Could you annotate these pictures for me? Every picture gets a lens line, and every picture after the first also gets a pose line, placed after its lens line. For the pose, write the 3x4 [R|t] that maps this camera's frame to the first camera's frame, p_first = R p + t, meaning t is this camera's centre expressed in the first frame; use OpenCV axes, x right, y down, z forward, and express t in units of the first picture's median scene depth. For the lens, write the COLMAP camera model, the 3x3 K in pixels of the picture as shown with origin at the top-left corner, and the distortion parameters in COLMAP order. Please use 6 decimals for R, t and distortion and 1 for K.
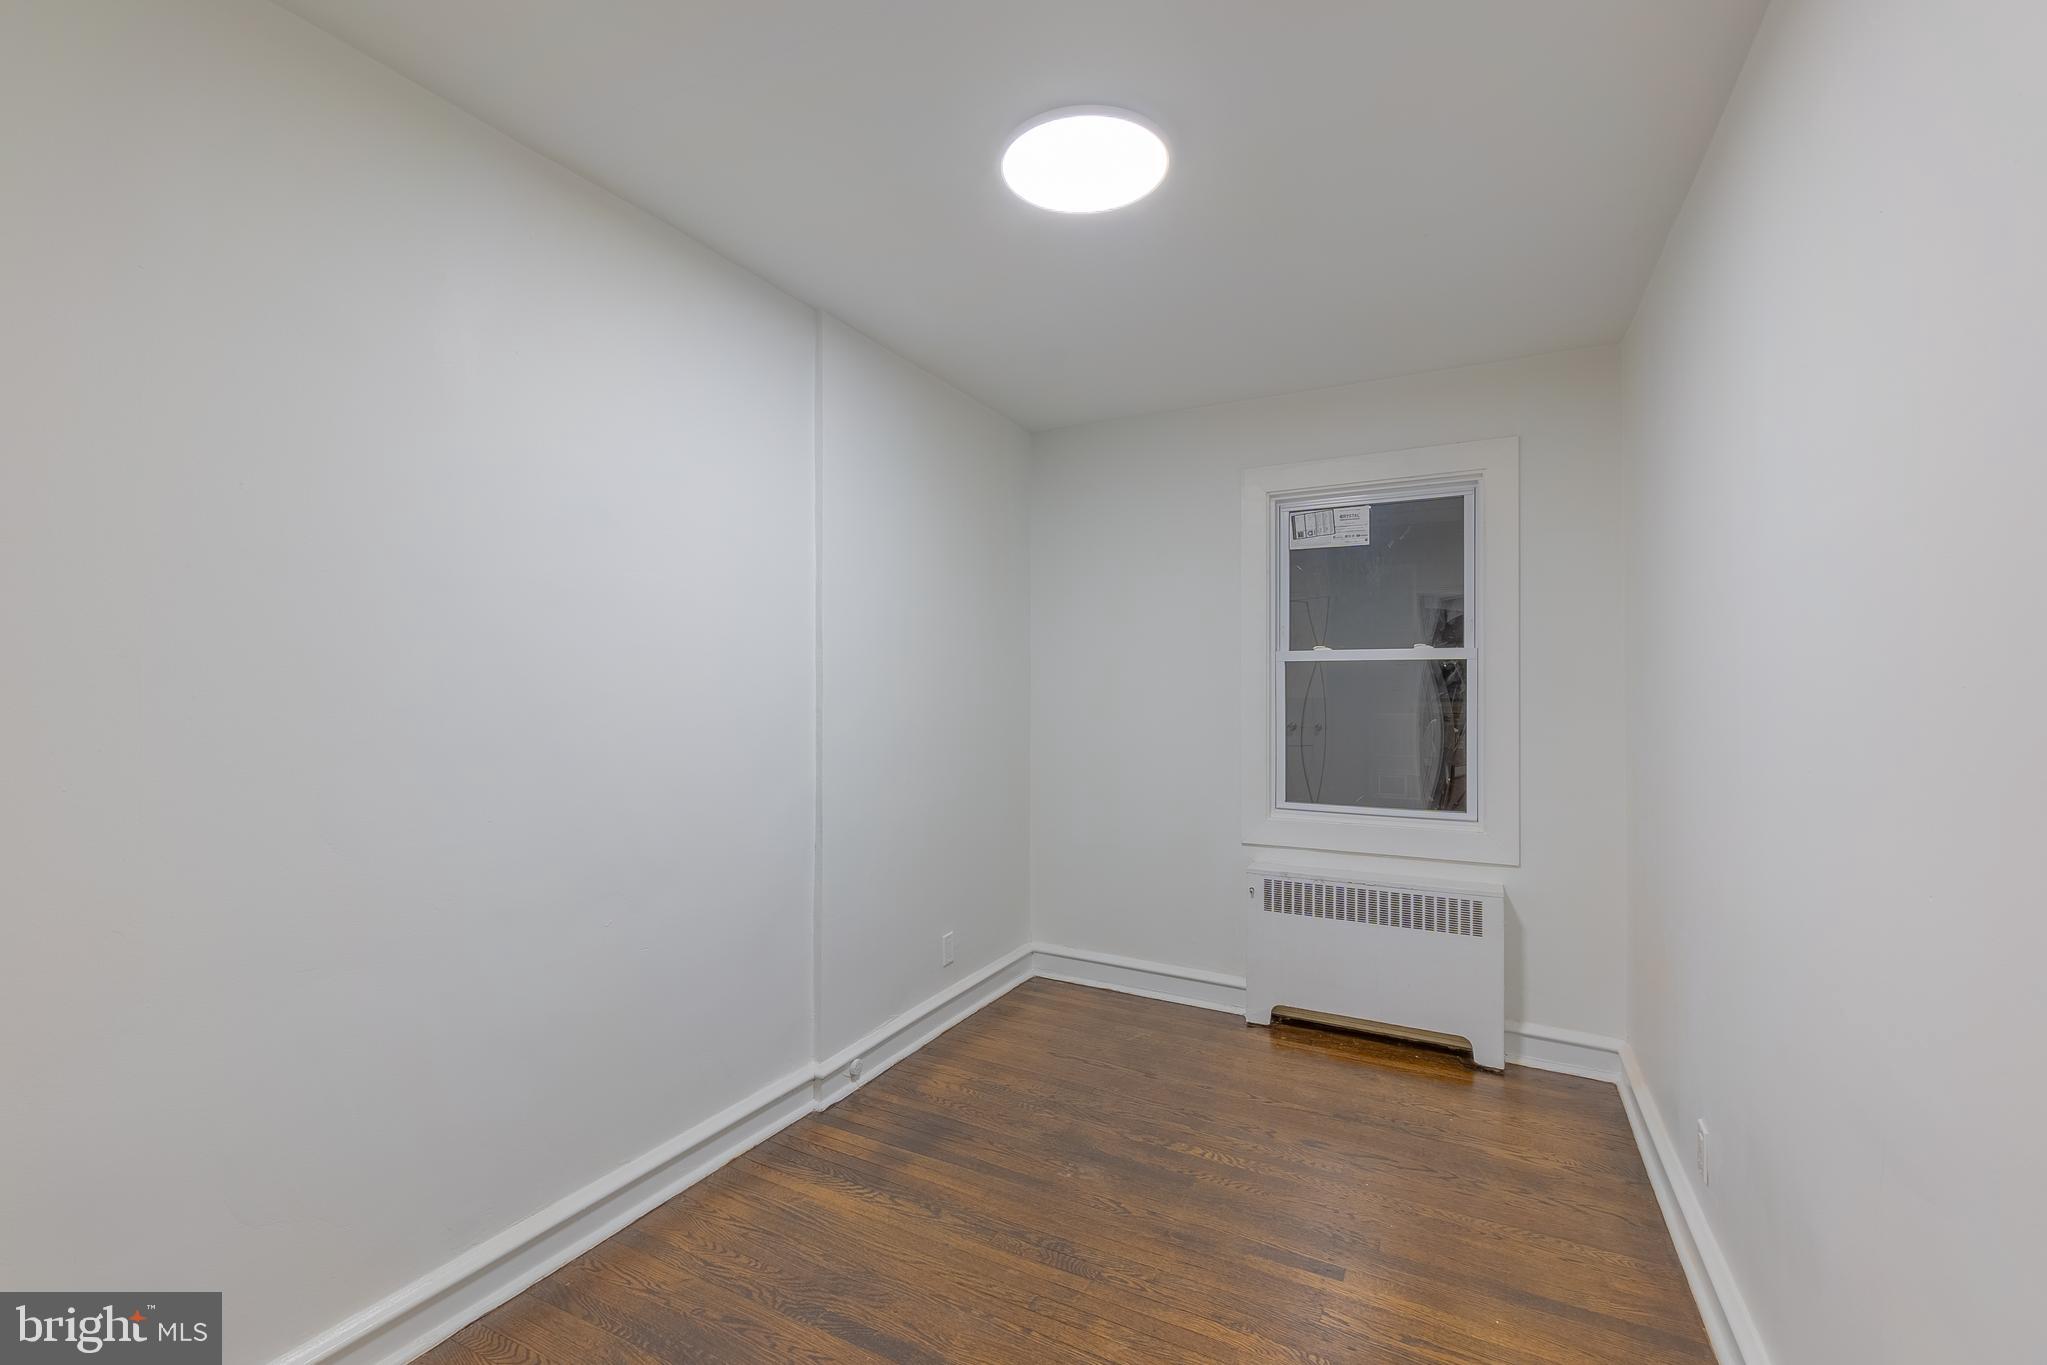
lens RADIAL K [[867.6, 0, 1012.1], [0, 867.6, 681.8], [0, 0, 1]] dist [0.002409, -0.001008]
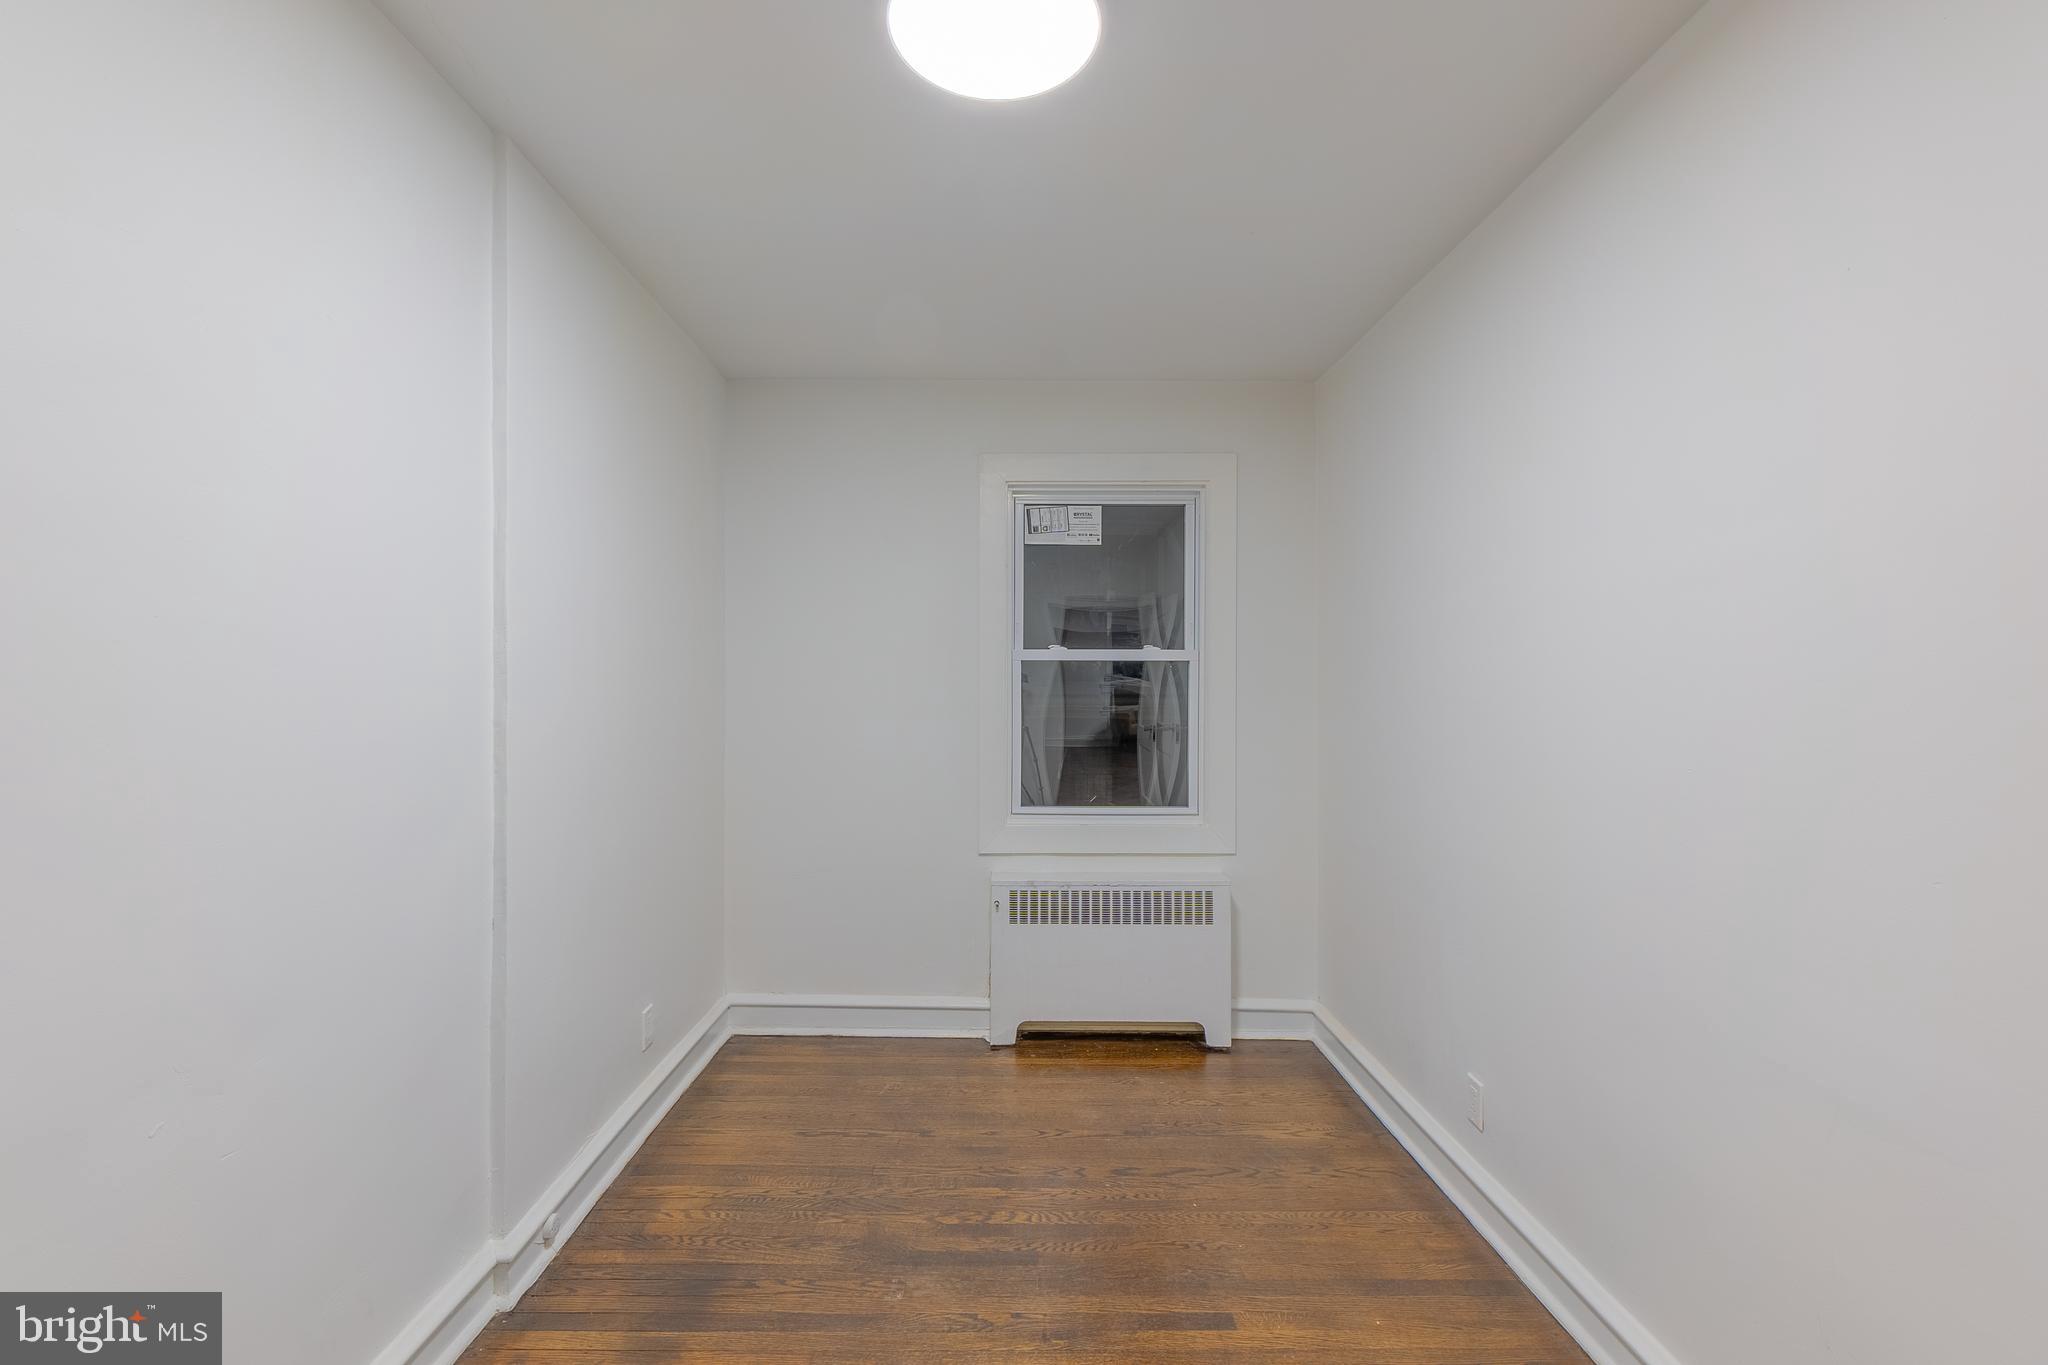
lens RADIAL K [[868.0, 0, 1012.6], [0, 868.0, 681.8], [0, 0, 1]] dist [0.002409, -0.001008]
pose [[0.882537, 0.001986, 0.470238, -0.165265], [-0.003364, 0.999992, 0.002090, -0.001932], [-0.470230, -0.003426, 0.882537, 0.181661]]
